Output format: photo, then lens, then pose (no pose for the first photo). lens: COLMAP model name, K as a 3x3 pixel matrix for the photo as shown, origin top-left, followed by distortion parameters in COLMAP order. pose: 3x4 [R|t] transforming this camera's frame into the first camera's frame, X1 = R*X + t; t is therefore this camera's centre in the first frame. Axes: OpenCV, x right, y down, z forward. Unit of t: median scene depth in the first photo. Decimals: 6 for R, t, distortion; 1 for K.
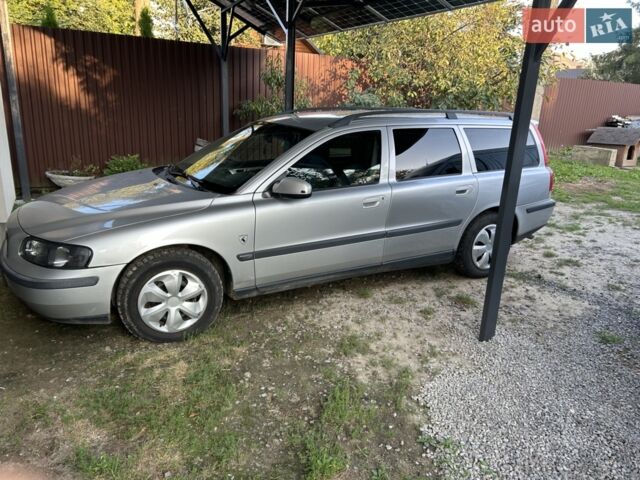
lens RADIAL K [[488.8, 0, 274.0], [0, 488.8, 239.5], [0, 0, 1]] dist [0.057113, -0.057250]
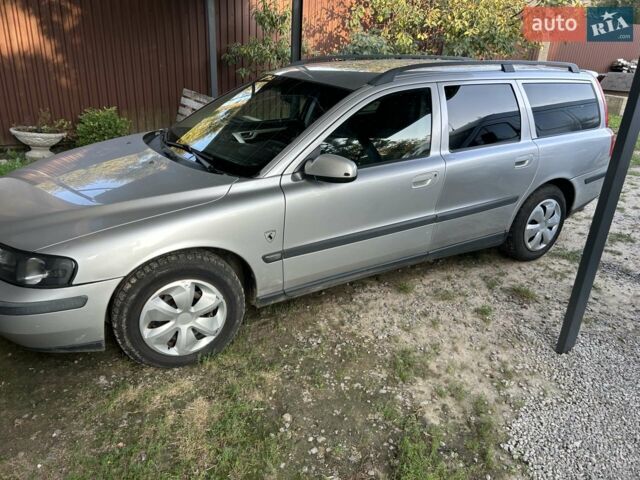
lens RADIAL K [[488.8, 0, 274.0], [0, 488.8, 239.5], [0, 0, 1]] dist [0.057113, -0.057250]
pose [[0.998935, -0.017325, 0.042770, -0.086520], [0.012575, 0.993971, 0.108919, -0.076817], [-0.044399, -0.108265, 0.993130, 0.210915]]
